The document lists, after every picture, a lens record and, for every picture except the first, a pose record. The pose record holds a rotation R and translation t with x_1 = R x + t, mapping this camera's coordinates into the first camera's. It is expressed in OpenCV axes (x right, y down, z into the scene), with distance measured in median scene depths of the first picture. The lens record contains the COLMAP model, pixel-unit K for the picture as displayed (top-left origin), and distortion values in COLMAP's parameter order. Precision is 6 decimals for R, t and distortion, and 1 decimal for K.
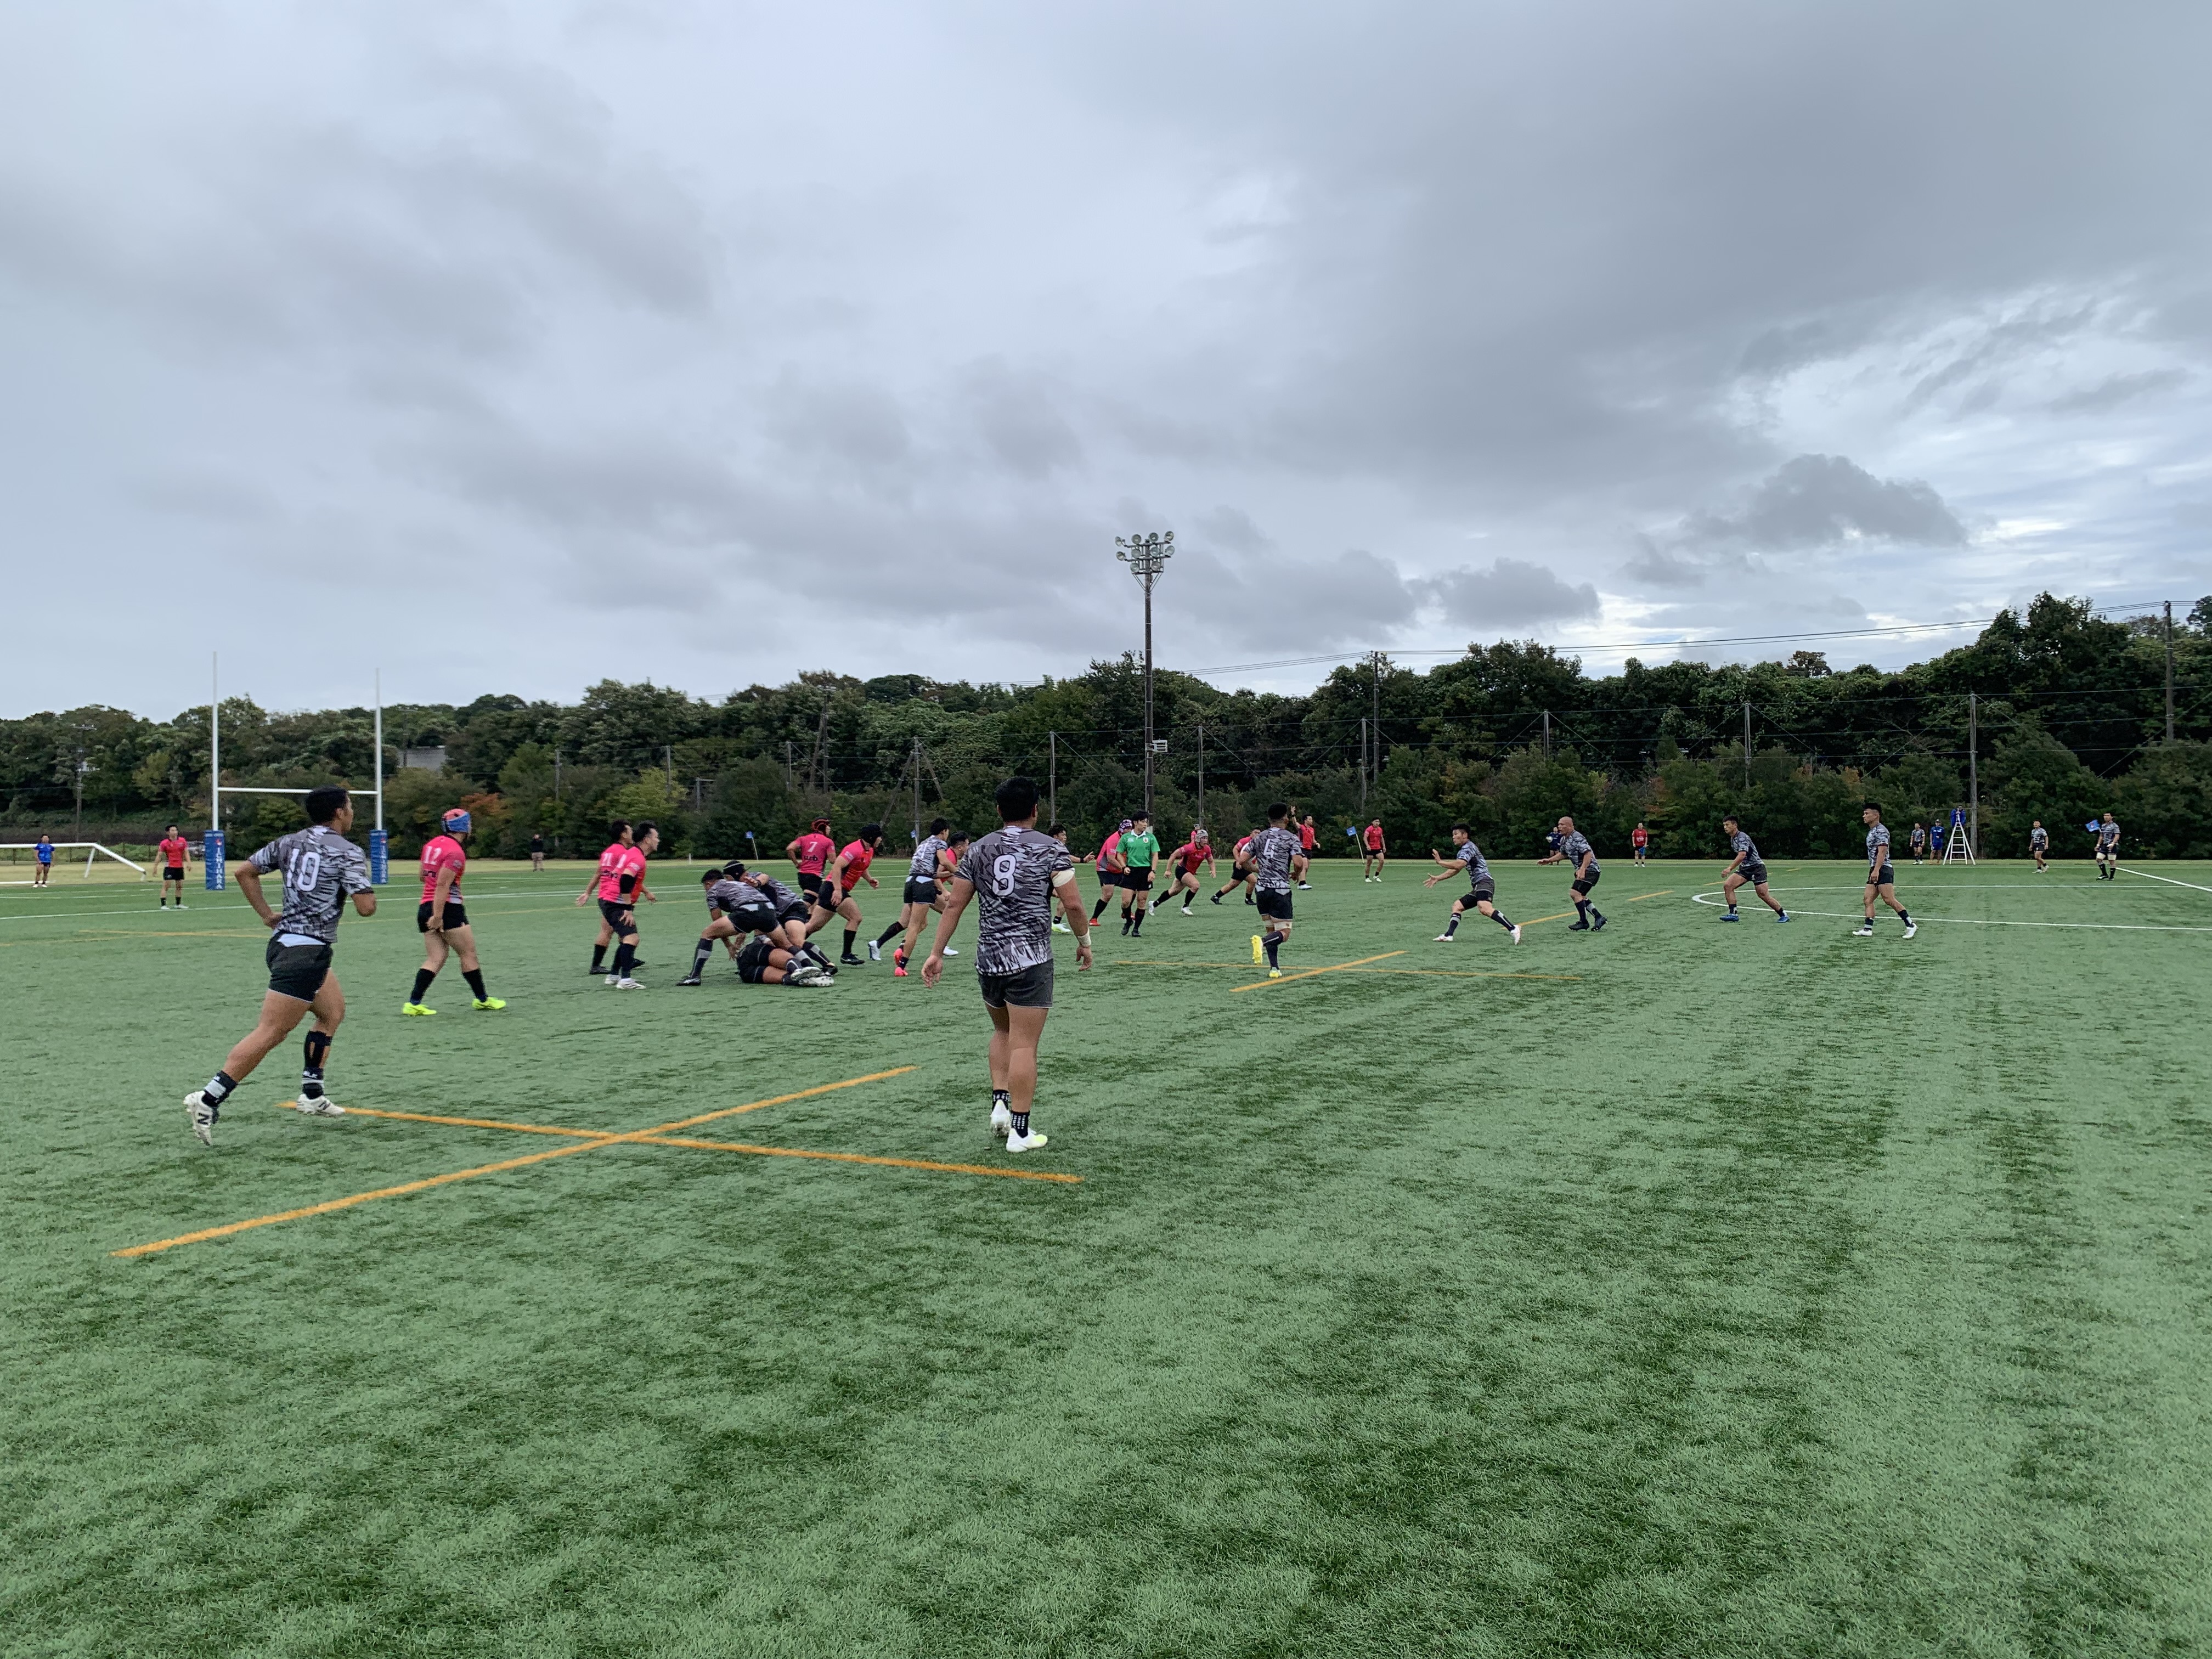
lens RADIAL K [[1700.0, 0, 1119.7], [0, 1700.0, 749.1], [0, 0, 1]] dist [0.032398, -0.043811]
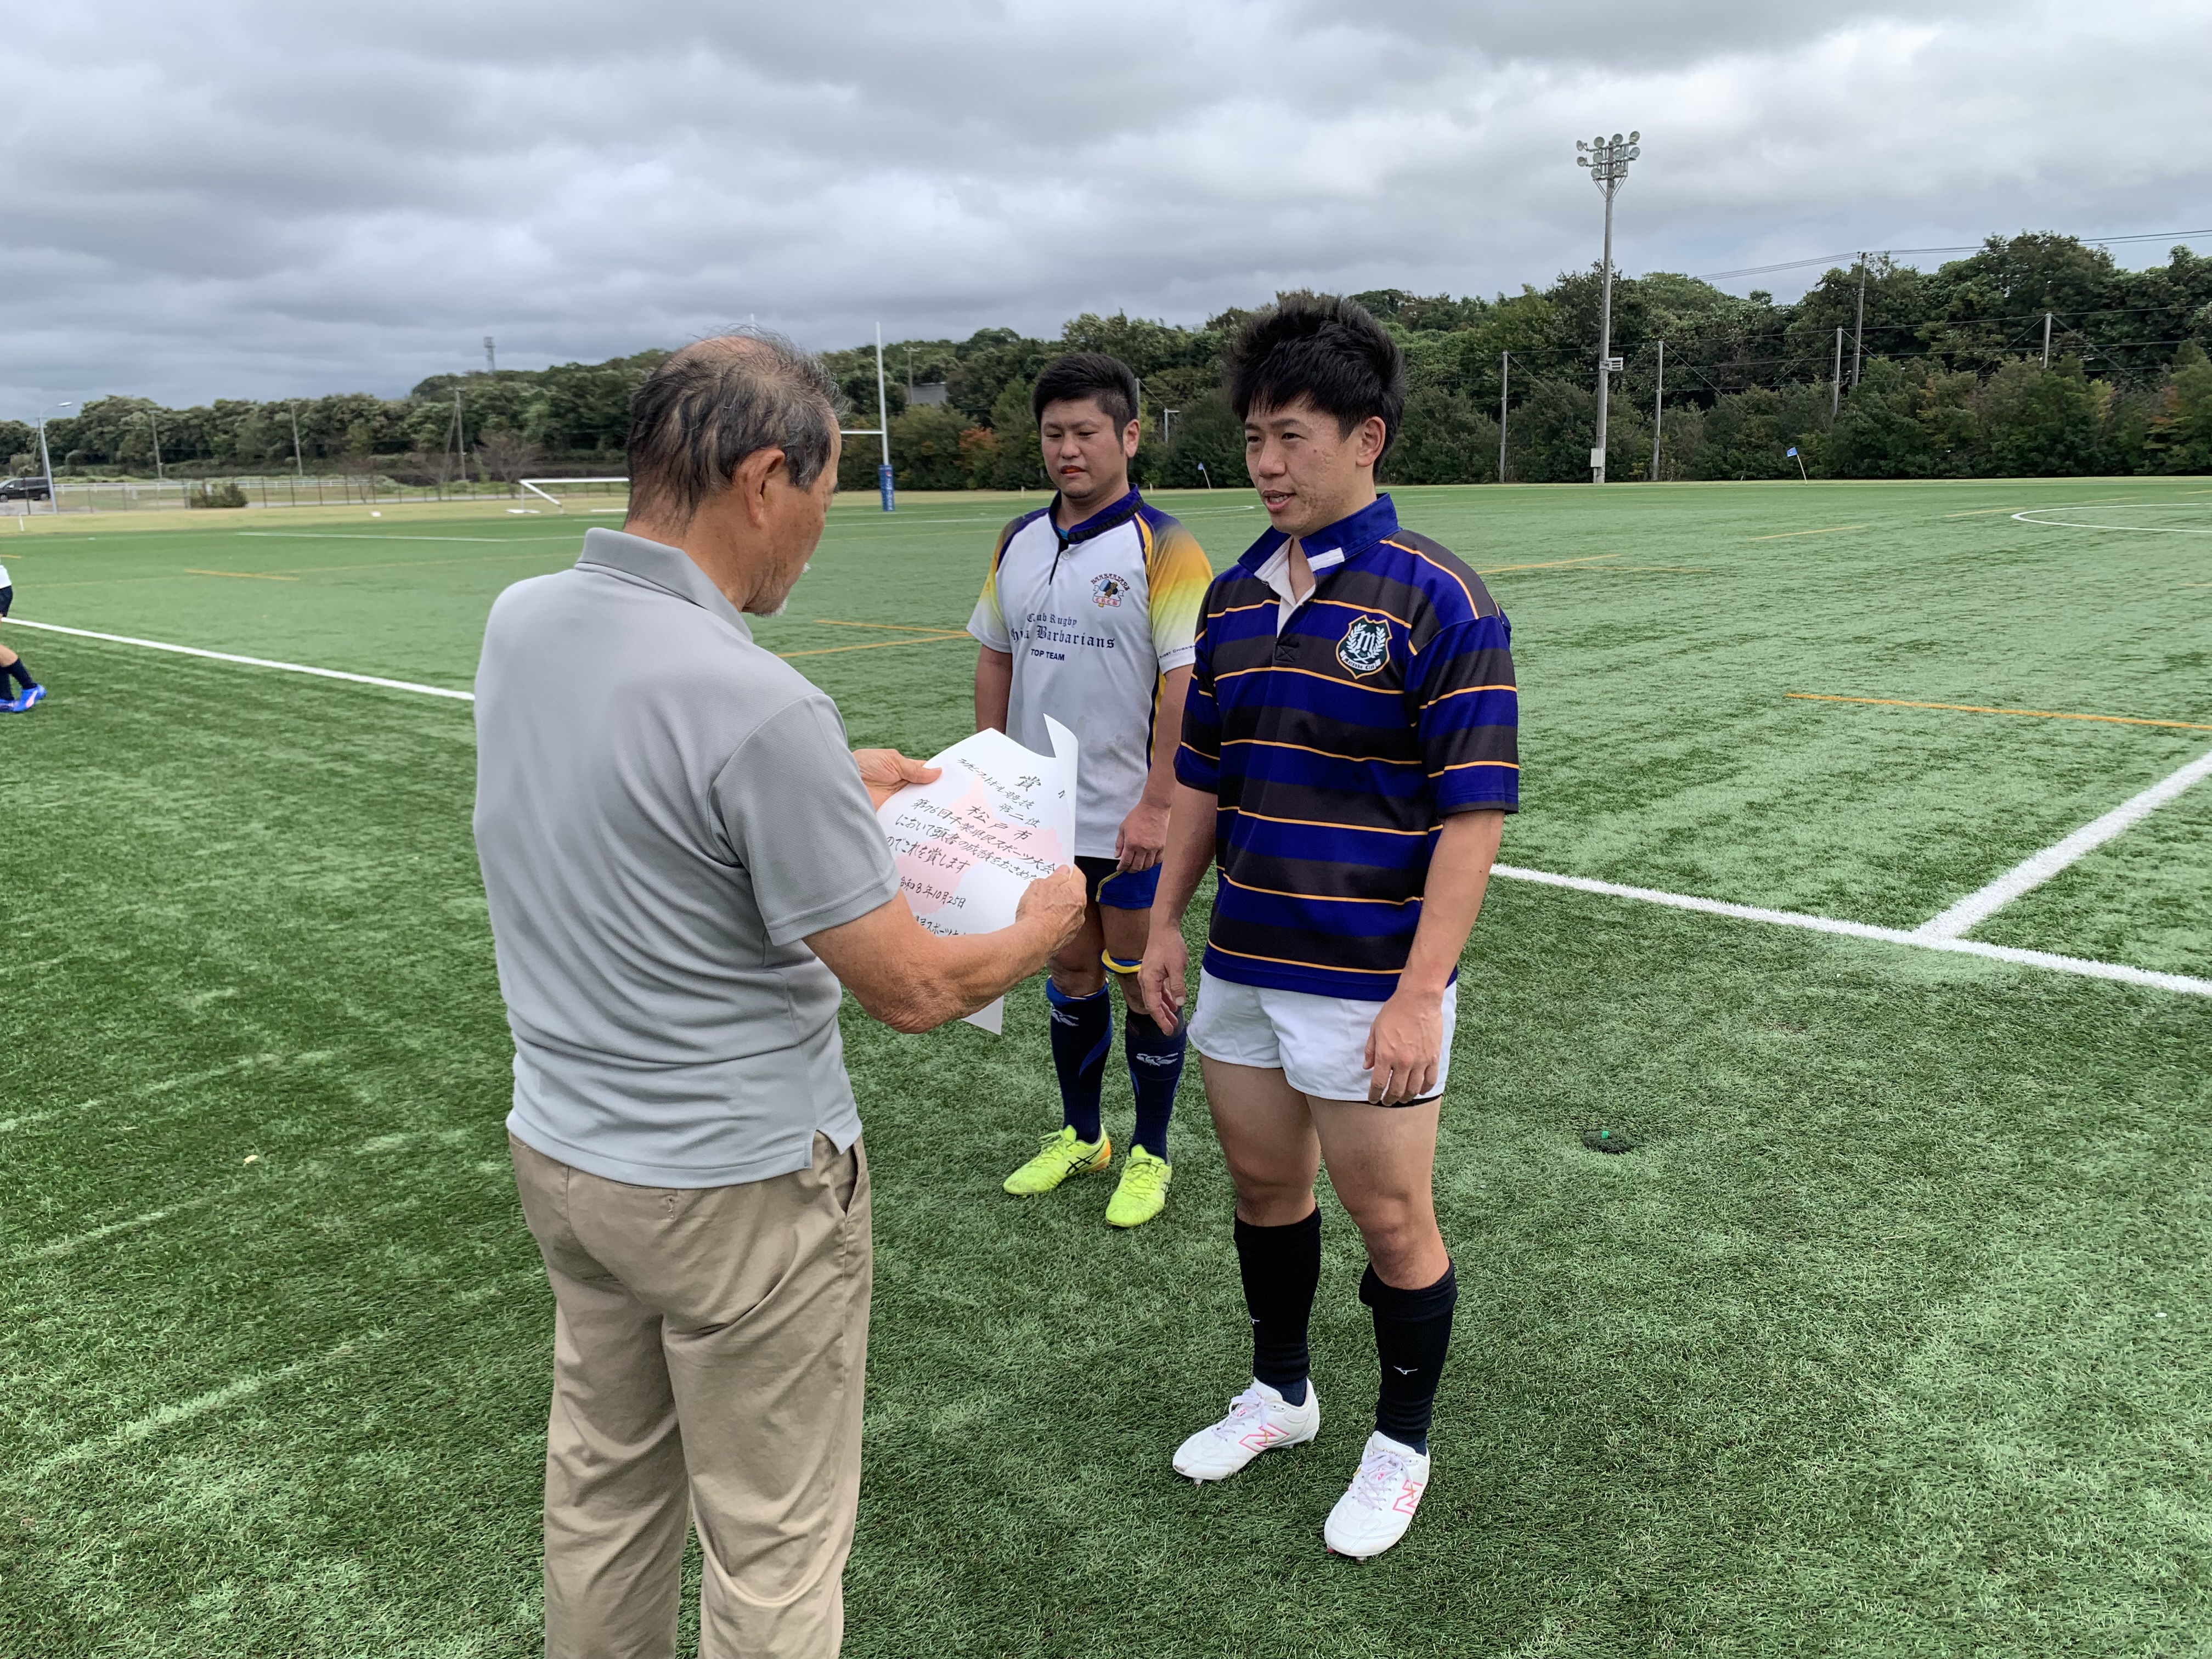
lens RADIAL K [[1700.0, 0, 1092.4], [0, 1700.0, 832.6], [0, 0, 1]] dist [0.032398, -0.043811]
pose [[0.955803, 0.049548, -0.289803, 0.032885], [0.028219, 0.965686, 0.258175, -0.004020], [0.292651, -0.254943, 0.921607, -0.064707]]
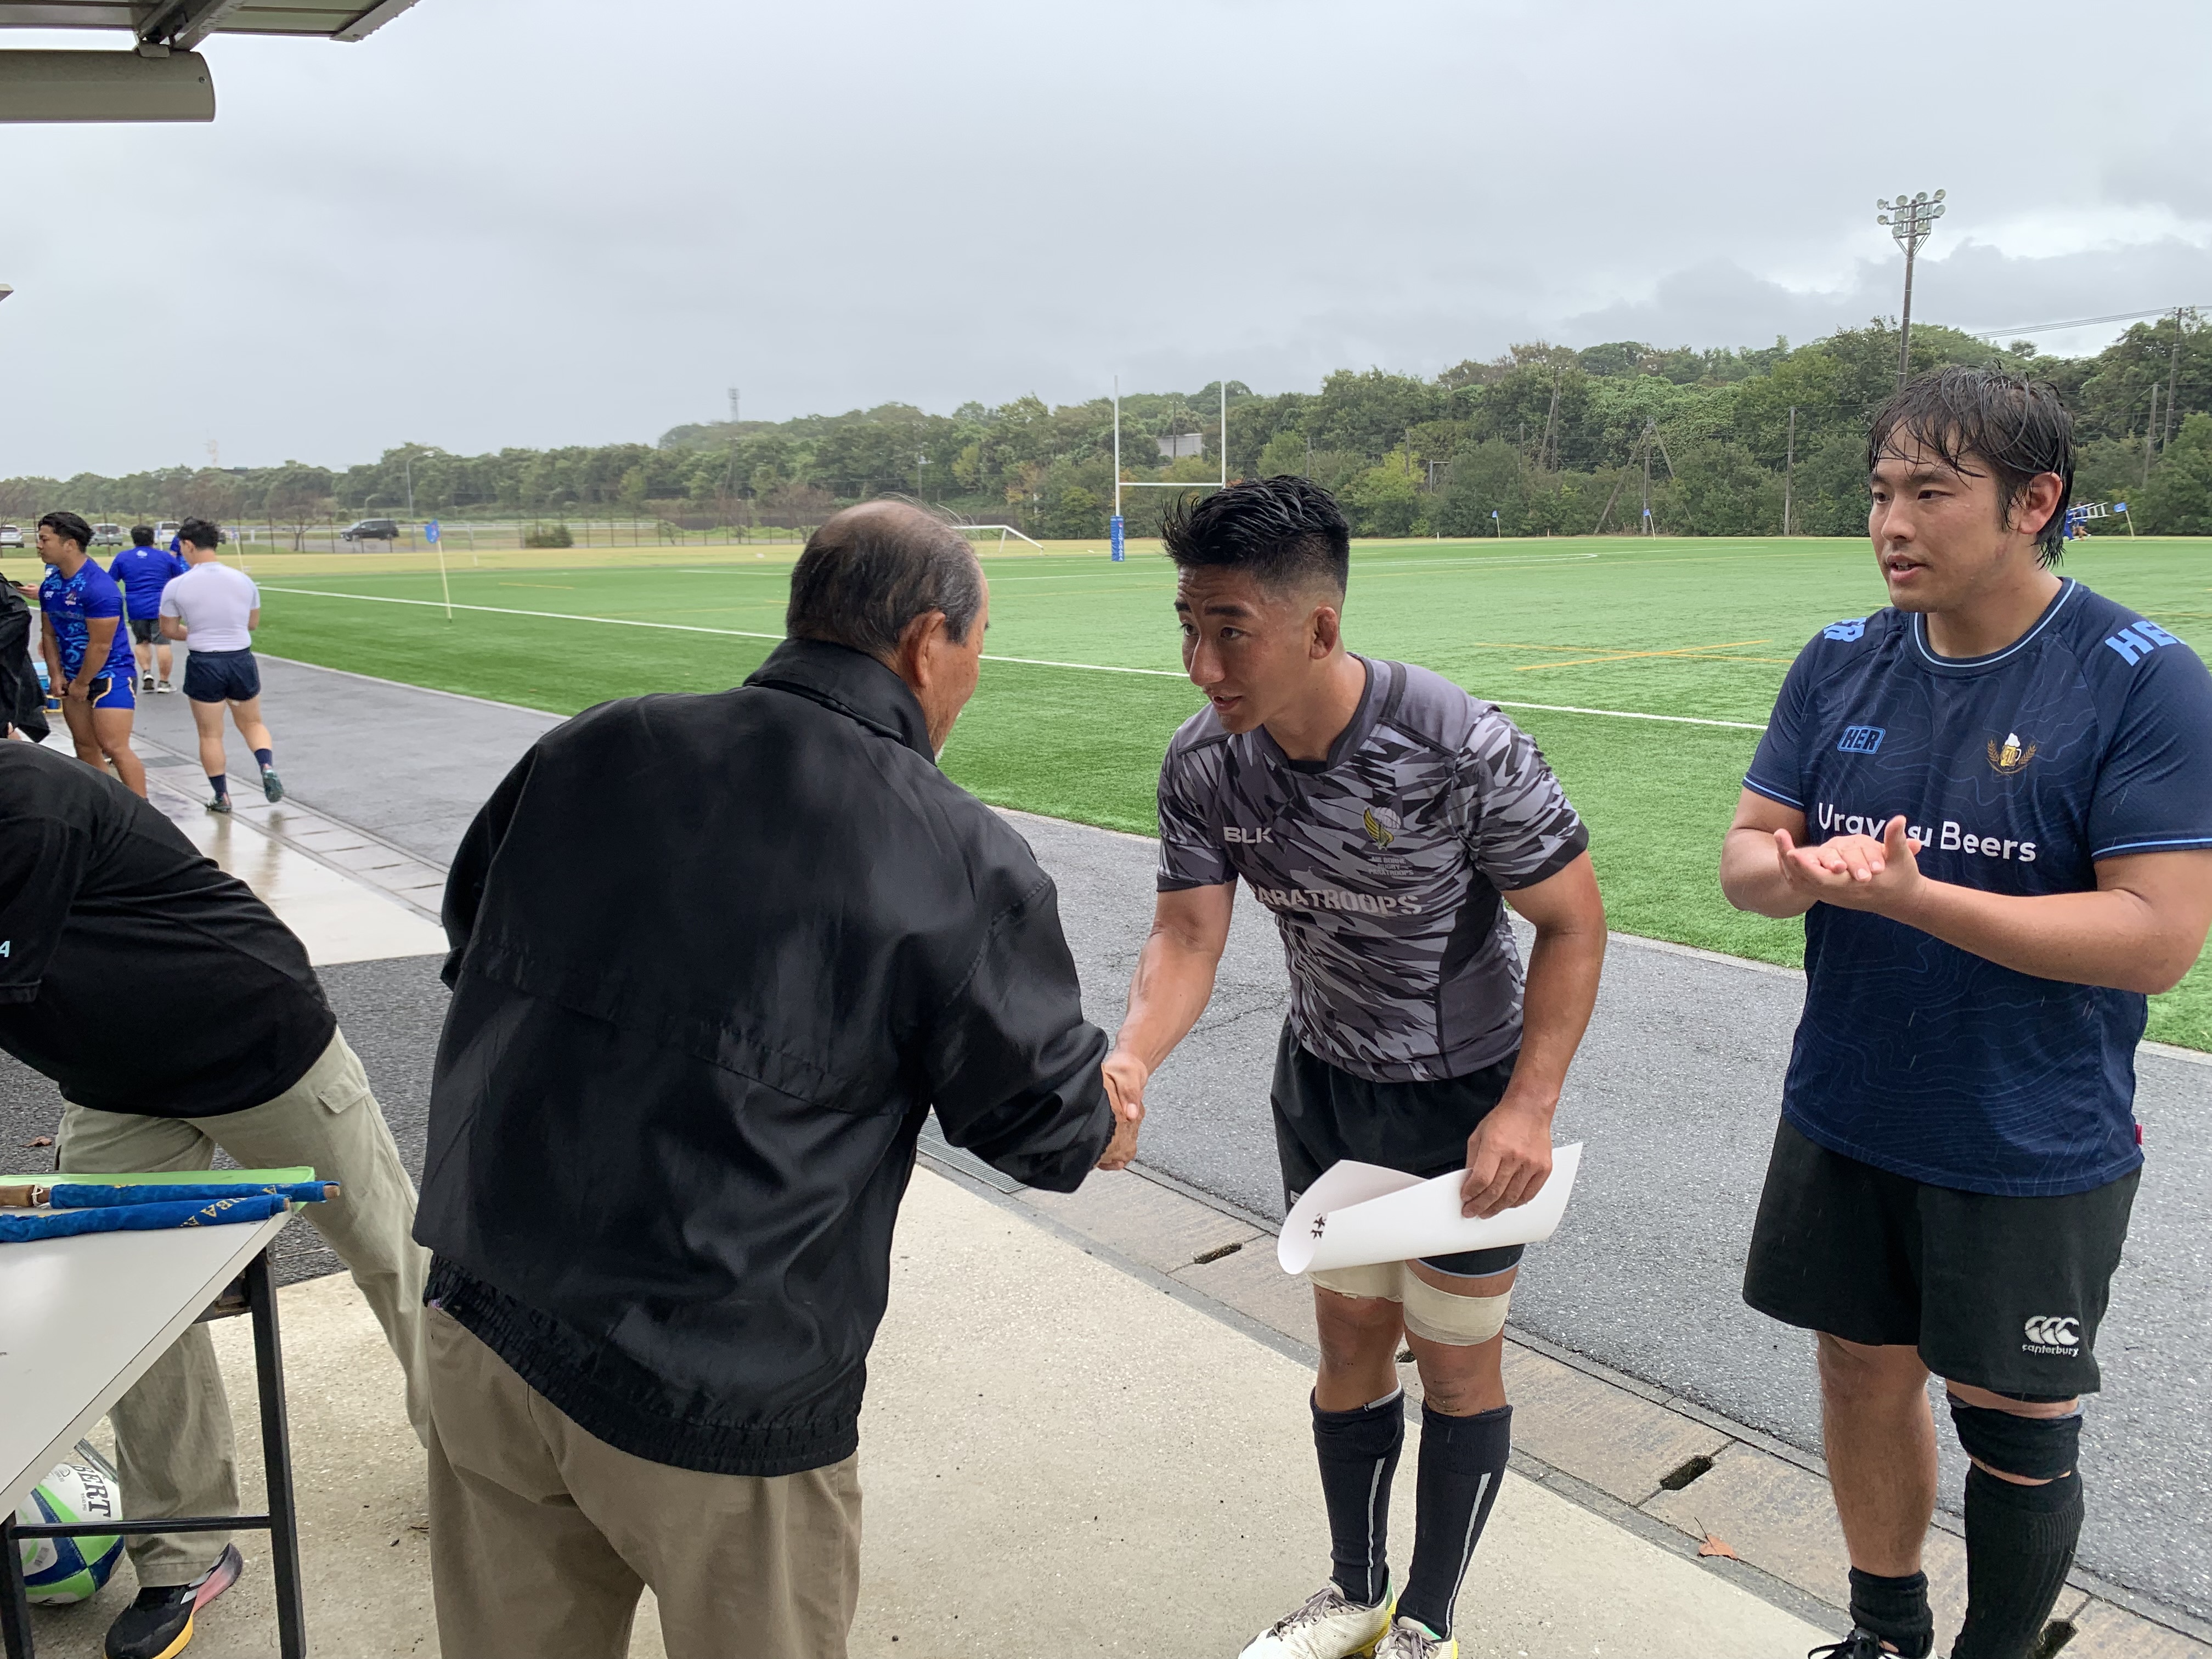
lens RADIAL K [[1700.0, 0, 1089.8], [0, 1700.0, 809.0], [0, 0, 1]] dist [0.032398, -0.043811]
pose [[0.915461, 0.063752, -0.397324, -0.003988], [0.025683, 0.976101, 0.215795, -0.007293], [0.401586, -0.207757, 0.891945, -0.112400]]
